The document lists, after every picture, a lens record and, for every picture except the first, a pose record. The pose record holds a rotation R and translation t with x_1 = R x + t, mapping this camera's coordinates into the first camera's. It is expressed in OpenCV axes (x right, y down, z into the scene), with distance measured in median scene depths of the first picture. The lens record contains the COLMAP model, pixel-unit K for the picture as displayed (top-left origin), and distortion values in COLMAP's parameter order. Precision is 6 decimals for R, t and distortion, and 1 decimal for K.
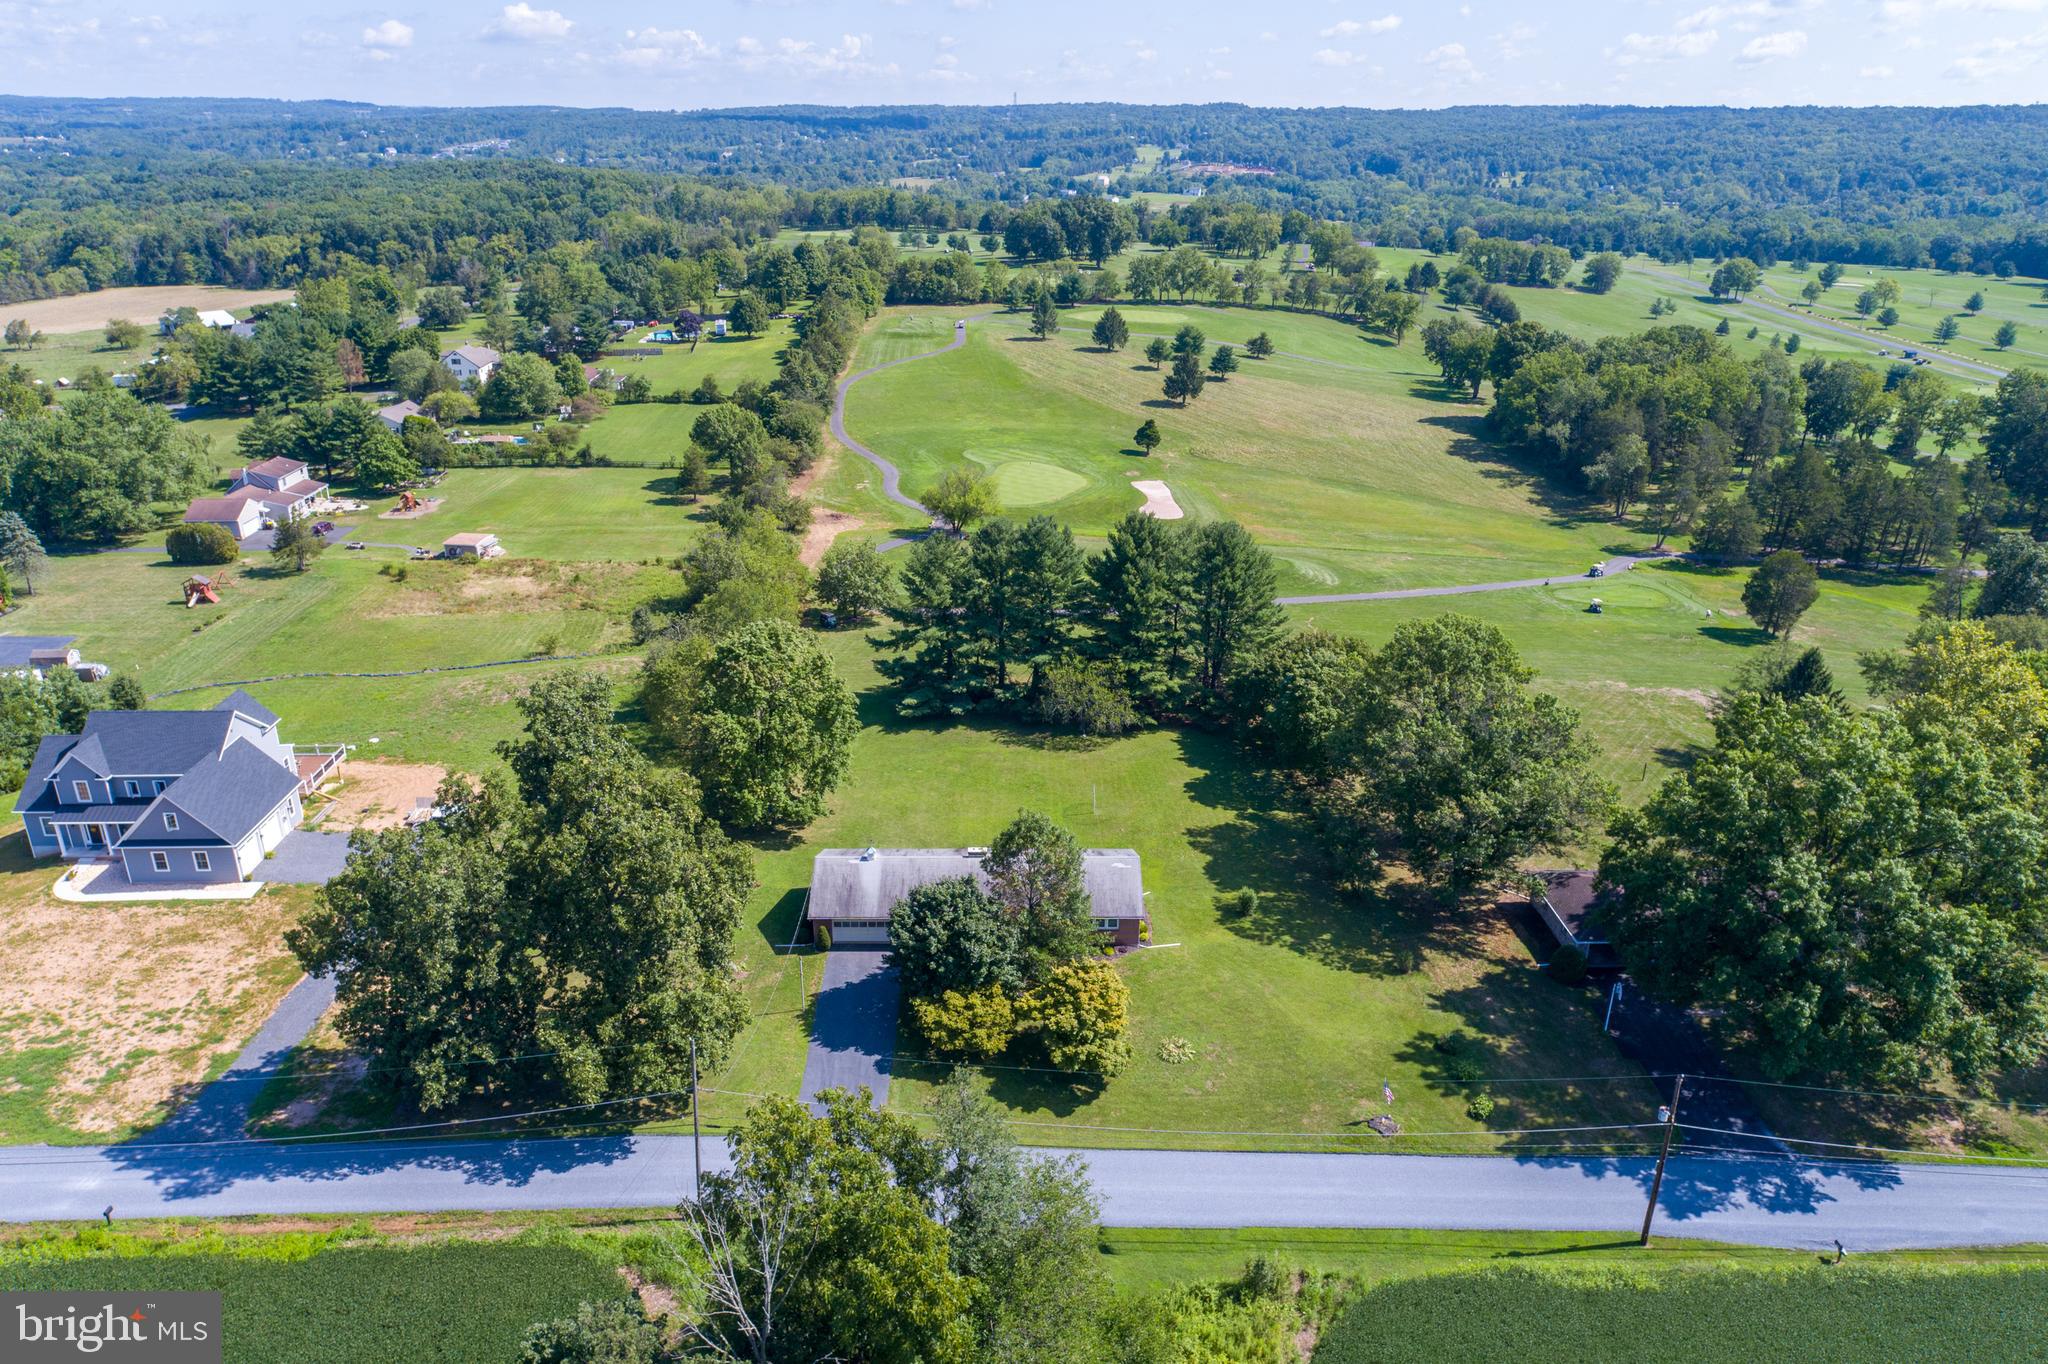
lens RADIAL K [[1398.6, 0, 1024.0], [0, 1398.6, 682.0], [0, 0, 1]] dist [0.003021, 0.011221]
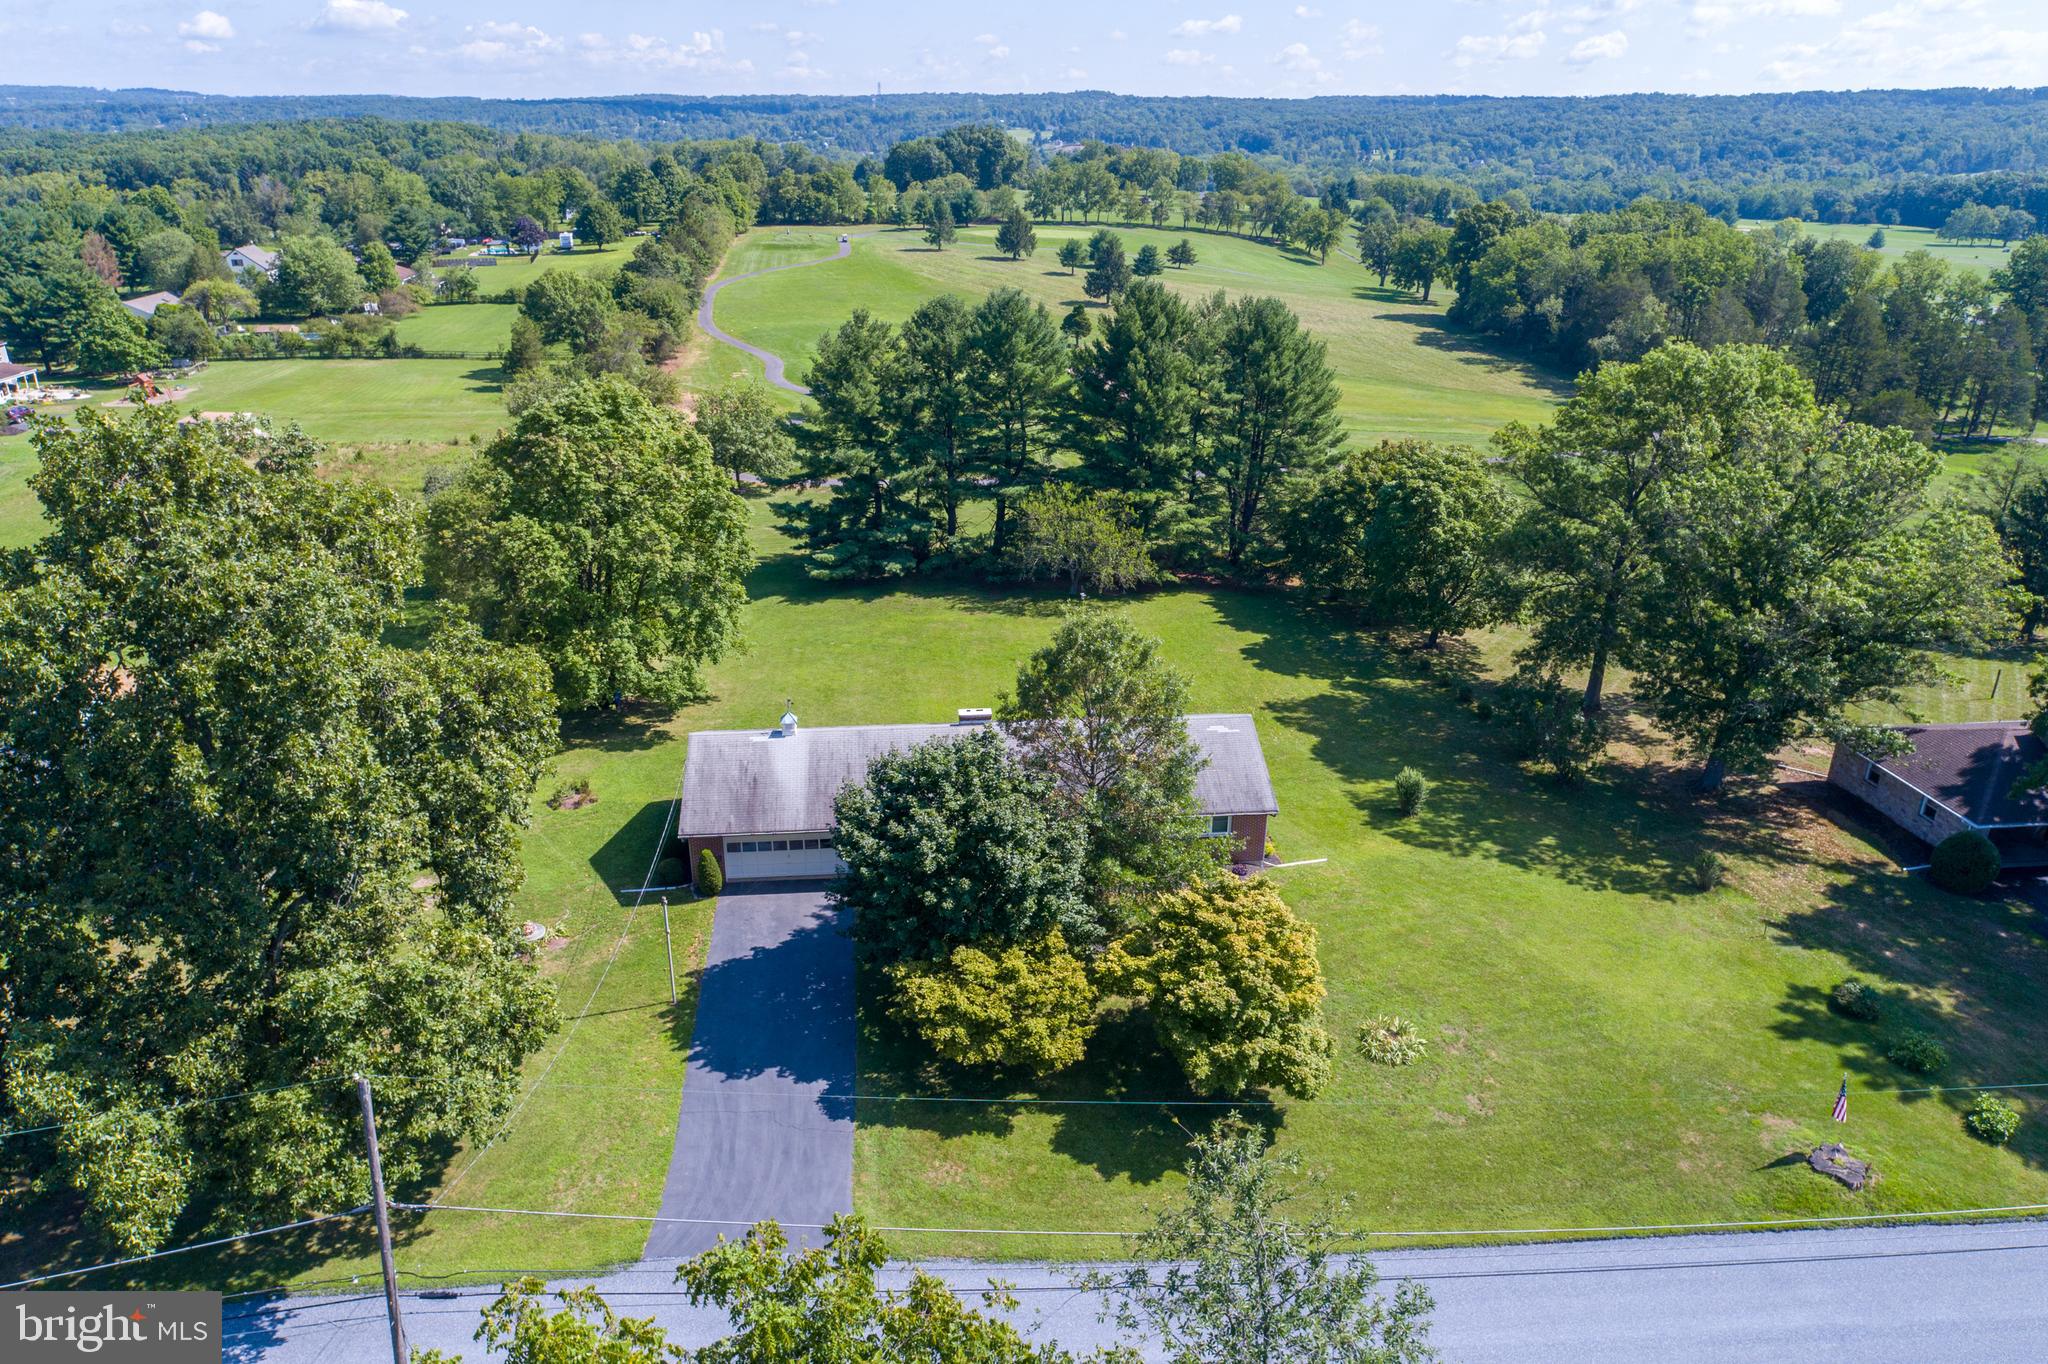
lens RADIAL K [[1398.6, 0, 1024.0], [0, 1398.6, 682.0], [0, 0, 1]] dist [0.003021, 0.011221]
pose [[0.995929, -0.032303, 0.084153, -0.044964], [0.032252, 0.999478, 0.001960, 0.078811], [-0.084172, 0.000763, 0.996451, 0.311849]]
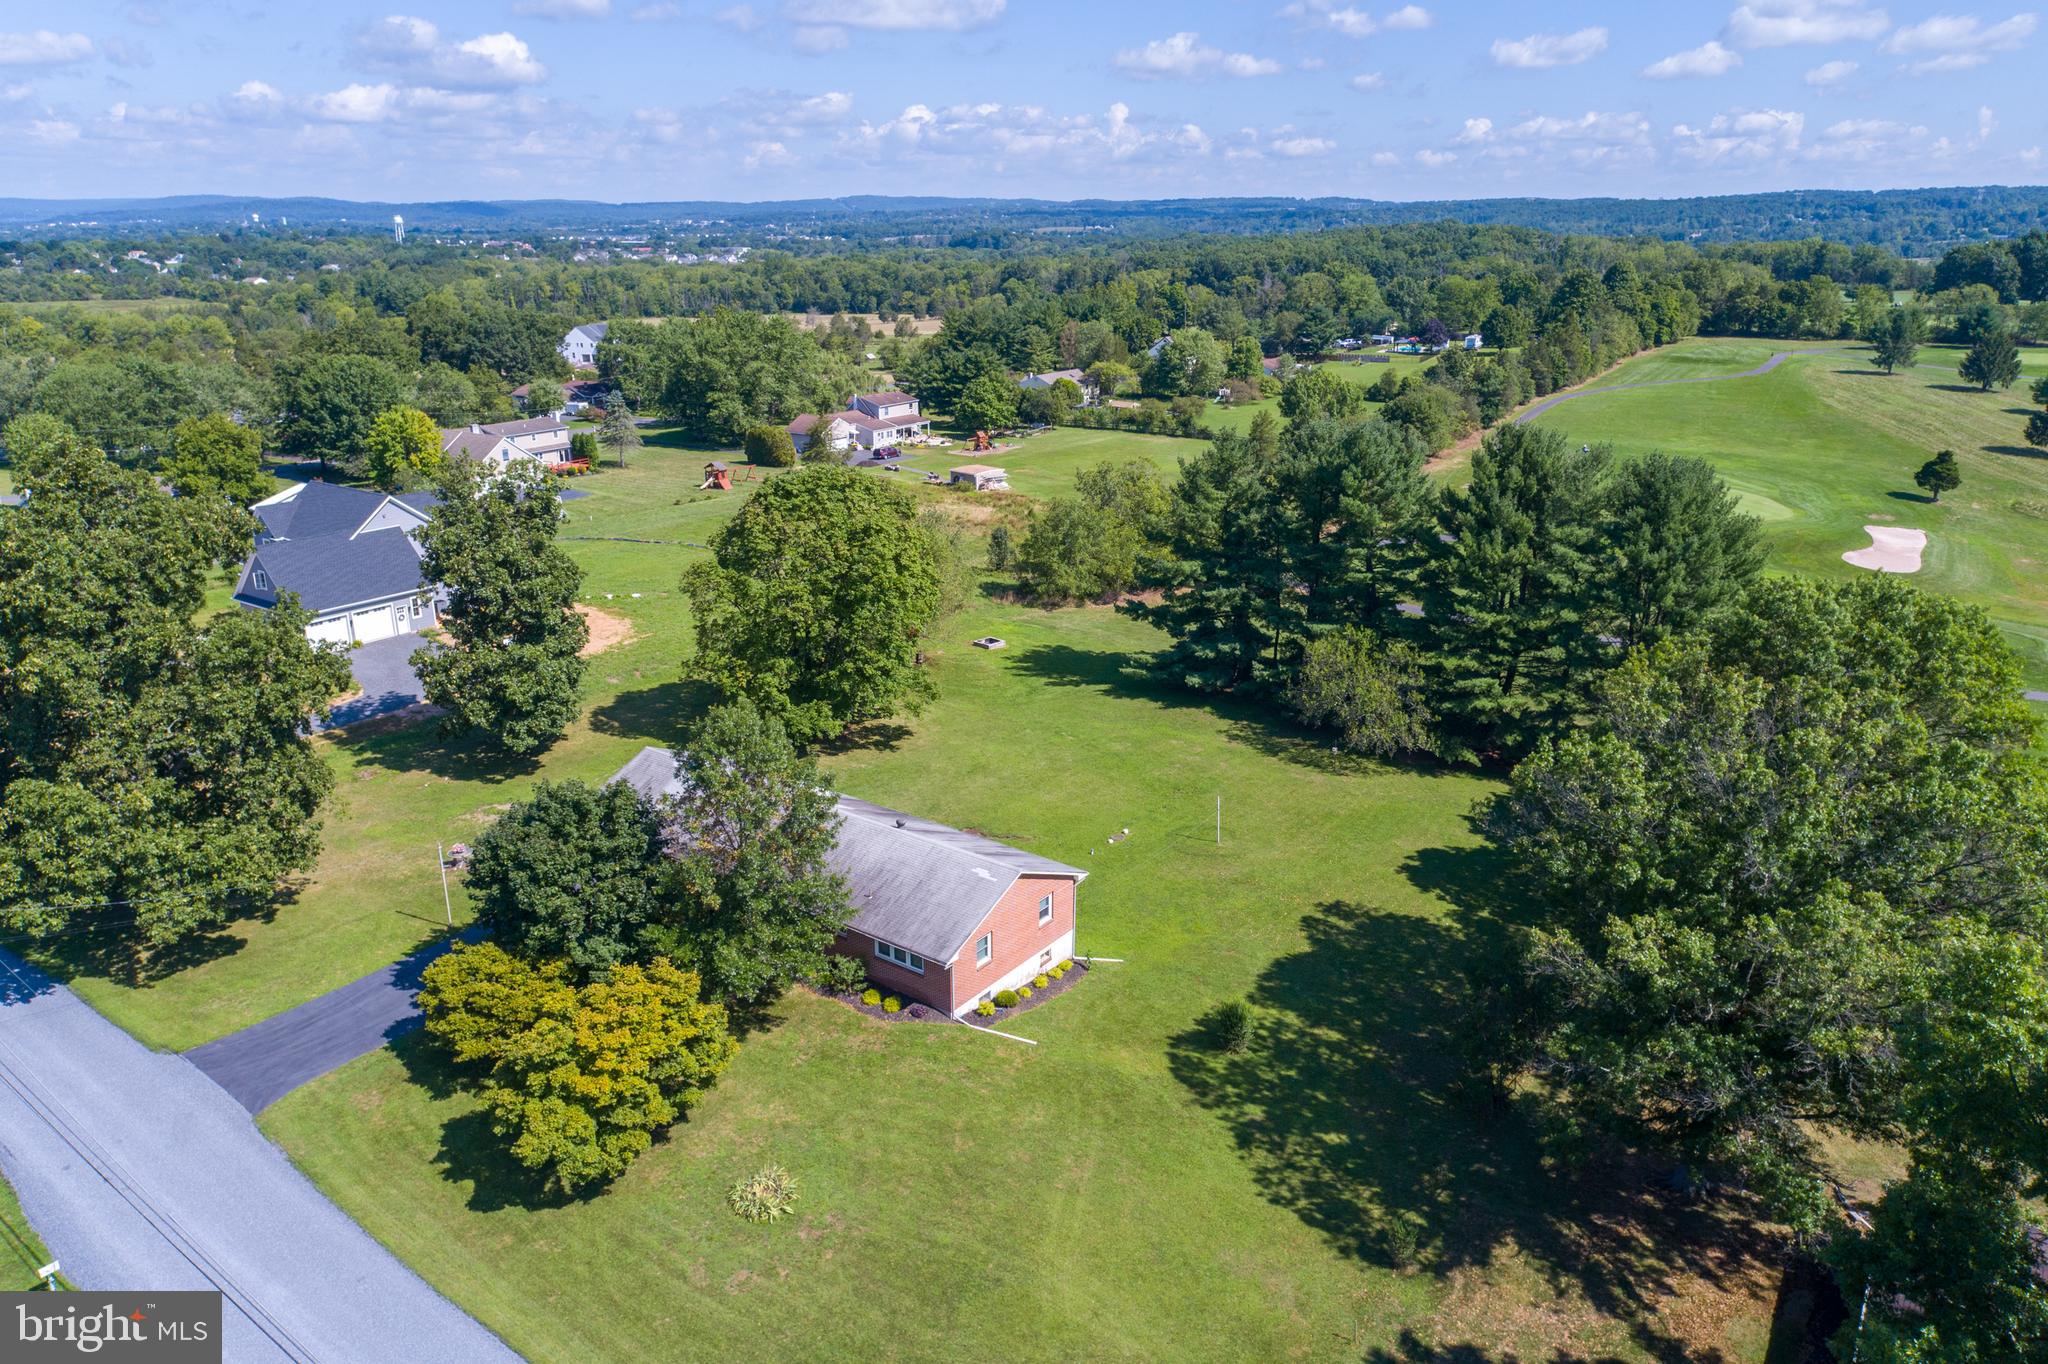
lens RADIAL K [[1398.6, 0, 1024.0], [0, 1398.6, 682.0], [0, 0, 1]] dist [0.003021, 0.011221]
pose [[0.799864, 0.183177, -0.571546, 0.287661], [-0.217992, 0.975920, 0.007703, 0.034420], [0.559194, 0.118431, 0.820534, 0.387833]]
